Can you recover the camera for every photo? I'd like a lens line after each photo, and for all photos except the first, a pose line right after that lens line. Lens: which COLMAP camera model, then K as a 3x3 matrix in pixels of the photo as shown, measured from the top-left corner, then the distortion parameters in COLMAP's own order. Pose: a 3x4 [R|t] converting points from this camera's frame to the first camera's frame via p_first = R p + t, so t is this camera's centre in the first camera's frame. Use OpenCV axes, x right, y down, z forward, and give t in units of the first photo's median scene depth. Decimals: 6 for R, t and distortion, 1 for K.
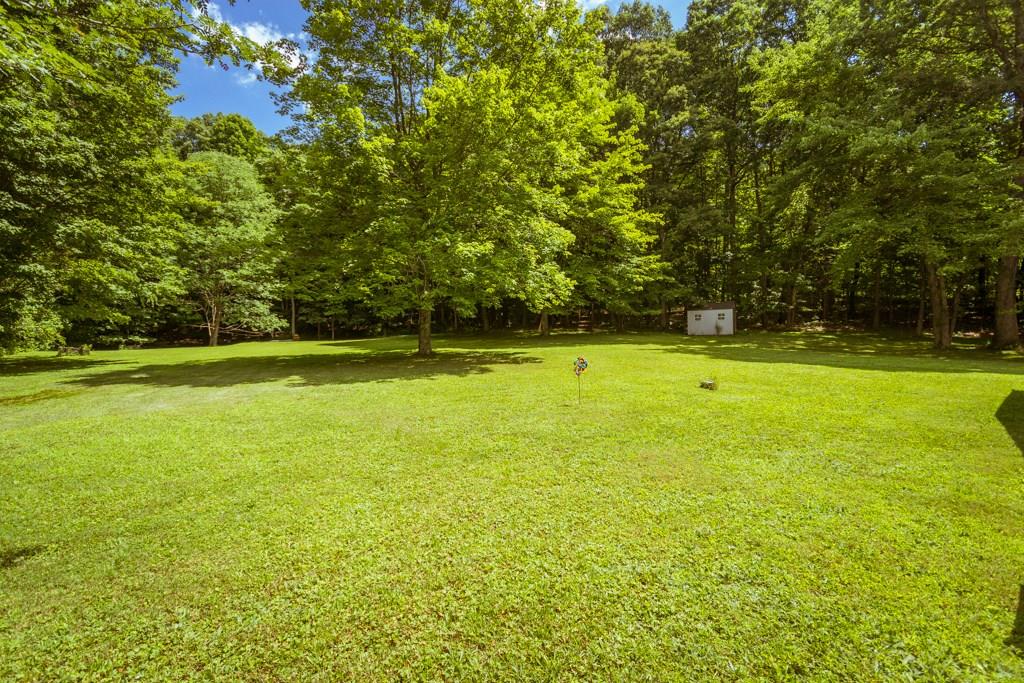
lens RADIAL K [[471.4, 0, 507.0], [0, 471.4, 344.1], [0, 0, 1]] dist [0.005176, -0.000463]
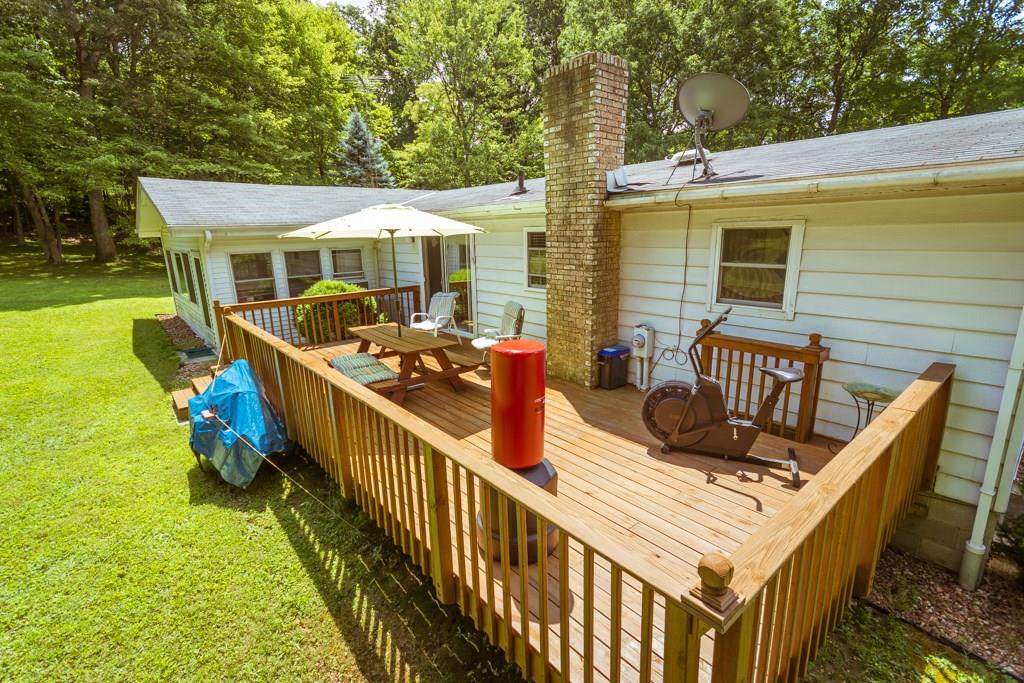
lens RADIAL K [[471.4, 0, 508.5], [0, 471.4, 340.7], [0, 0, 1]] dist [0.005176, -0.000463]
pose [[0.054270, -0.231973, 0.971207, -0.512146], [0.009392, 0.972716, 0.231808, -0.368420], [-0.998482, -0.003459, 0.054968, -0.375471]]
